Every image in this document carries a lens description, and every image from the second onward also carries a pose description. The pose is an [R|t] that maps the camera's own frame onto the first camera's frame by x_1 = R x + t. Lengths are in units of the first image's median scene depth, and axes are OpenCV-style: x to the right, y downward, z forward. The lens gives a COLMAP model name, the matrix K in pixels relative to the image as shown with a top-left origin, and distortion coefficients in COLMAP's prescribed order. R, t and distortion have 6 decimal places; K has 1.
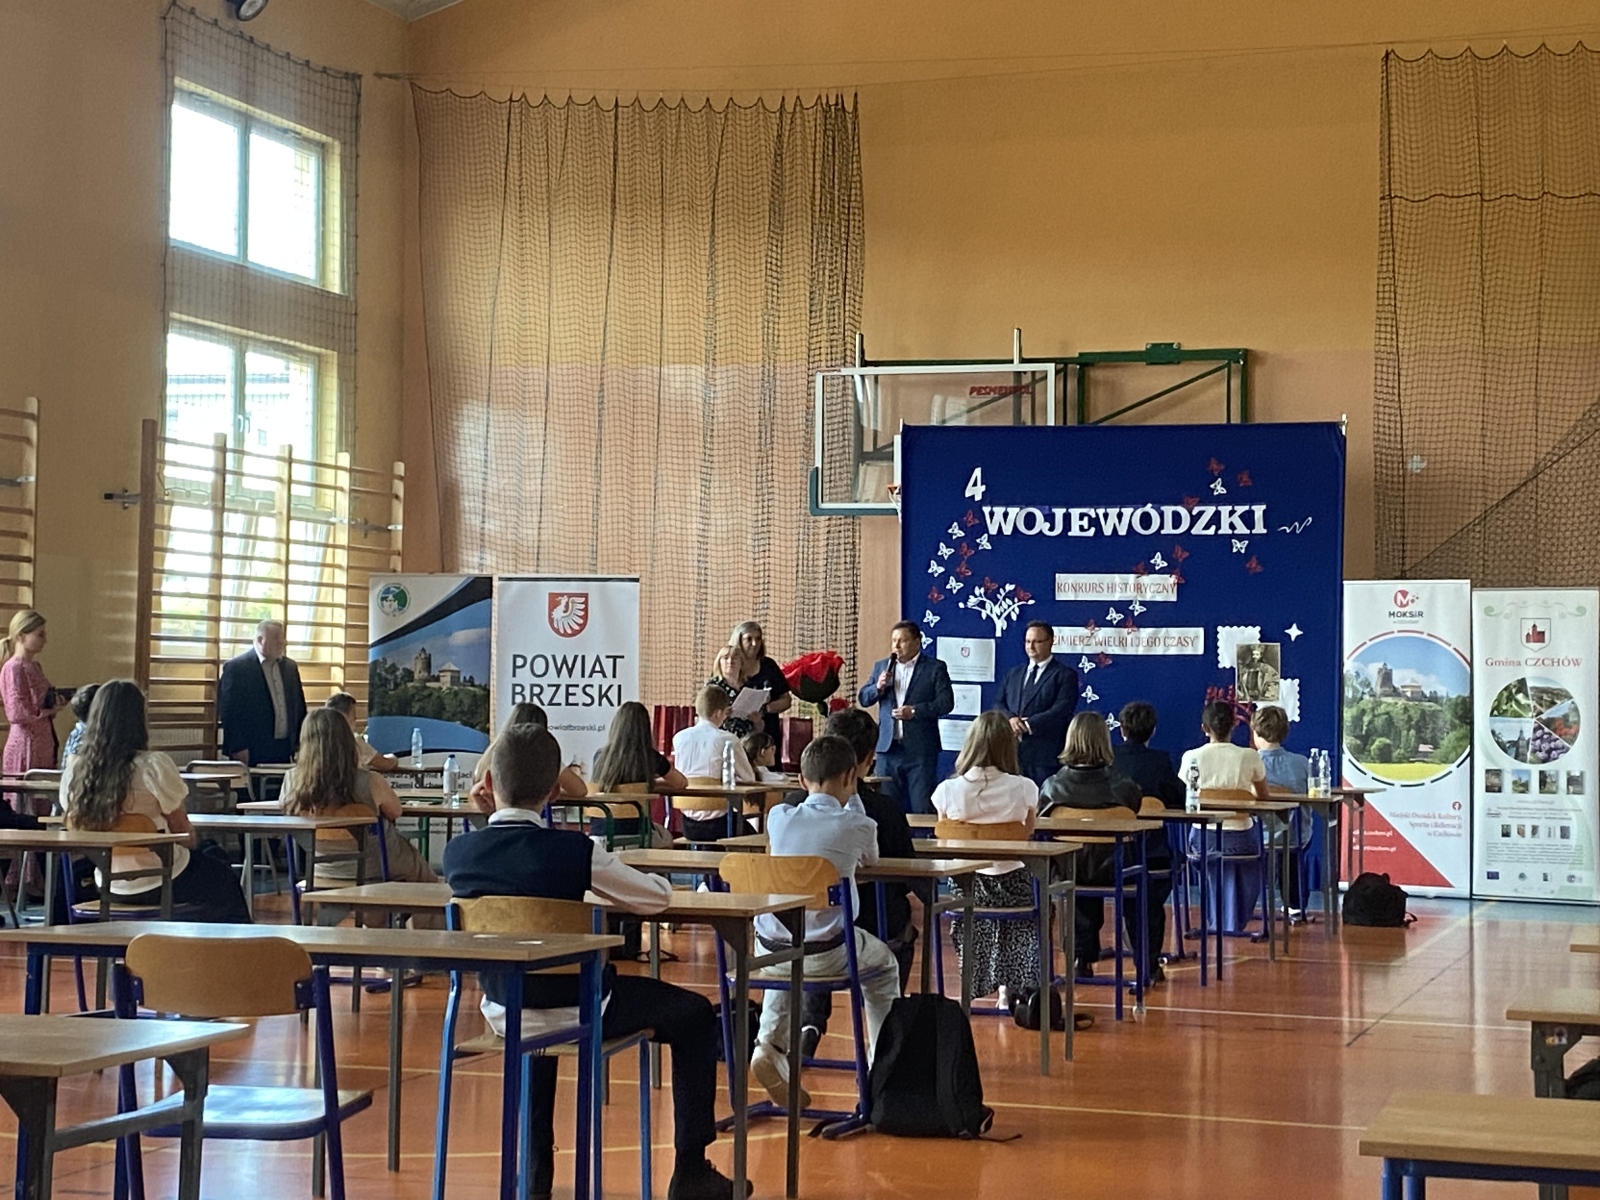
lens RADIAL K [[2887.0, 0, 800.0], [0, 2887.0, 600.0], [0, 0, 1]] dist [0.074882, -0.006273]
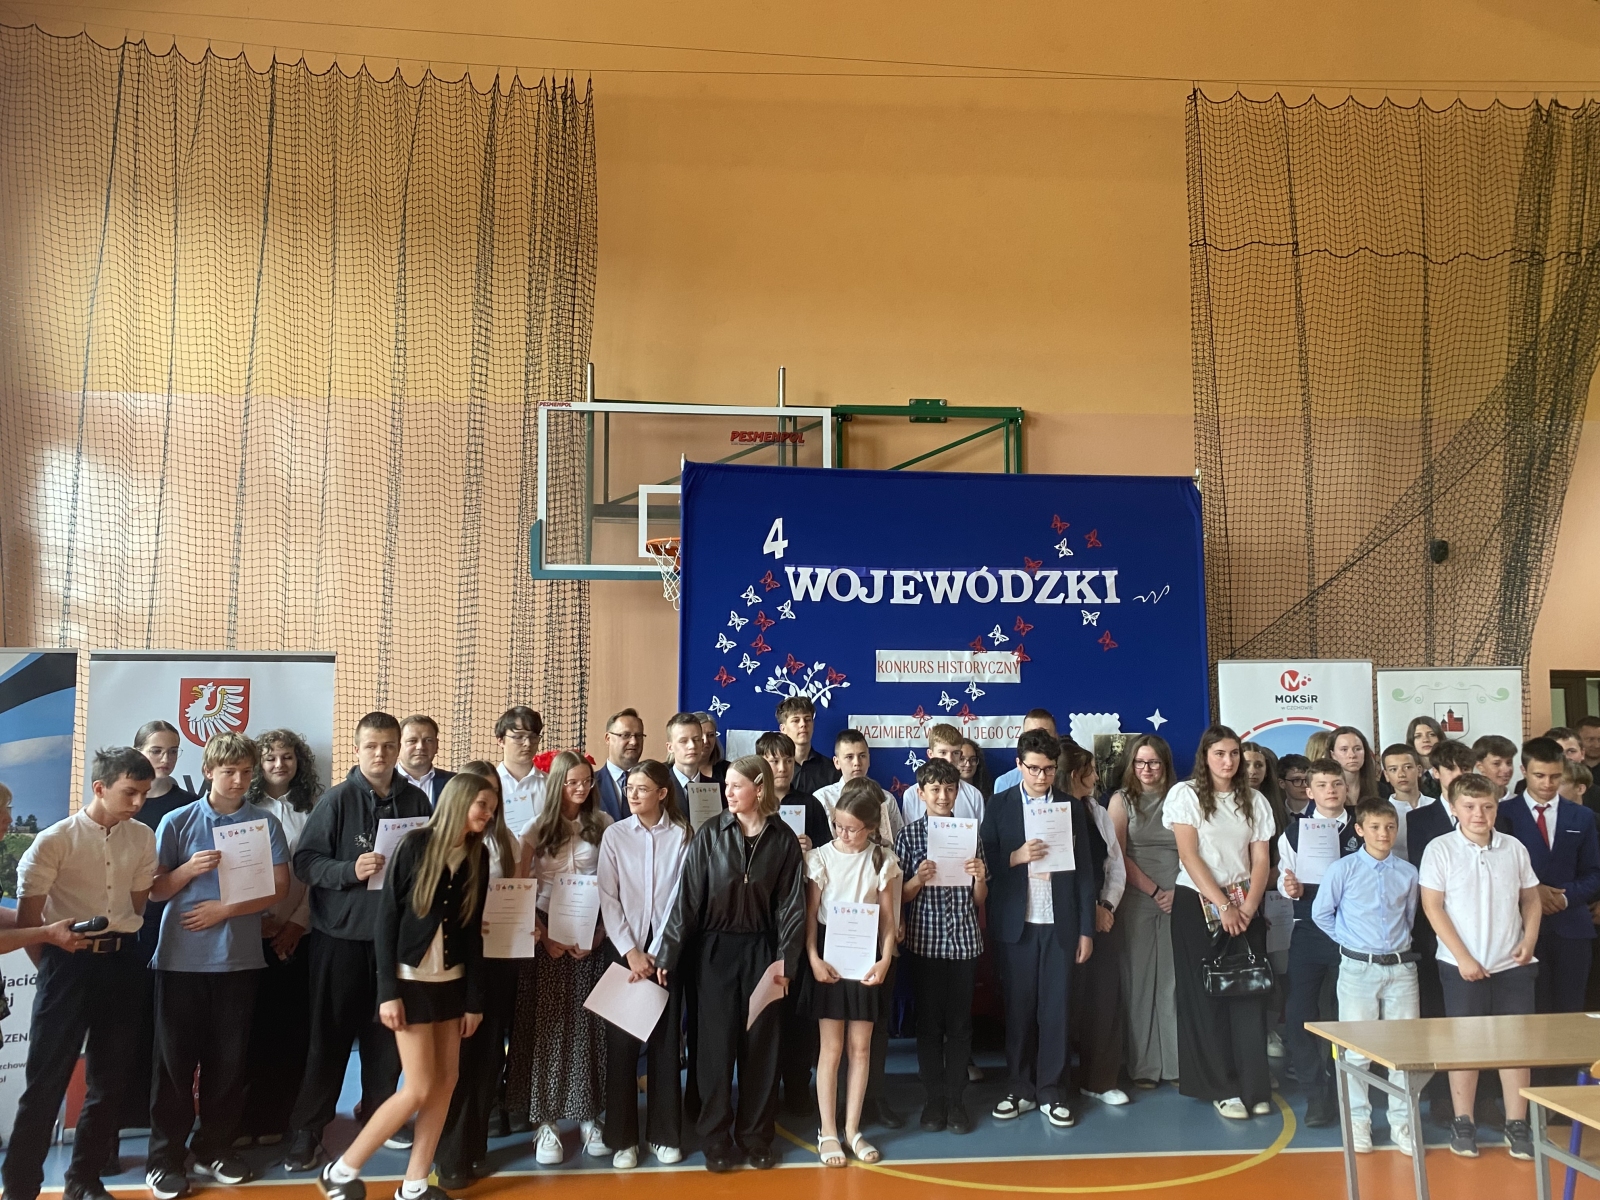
lens RADIAL K [[1266.3, 0, 798.6], [0, 1266.3, 587.7], [0, 0, 1]] dist [0.130219, -0.250163]
pose [[0.921270, 0.021800, 0.388313, -0.070351], [0.001868, 0.998168, -0.060469, -0.004971], [-0.388920, 0.056434, 0.919542, 0.674655]]
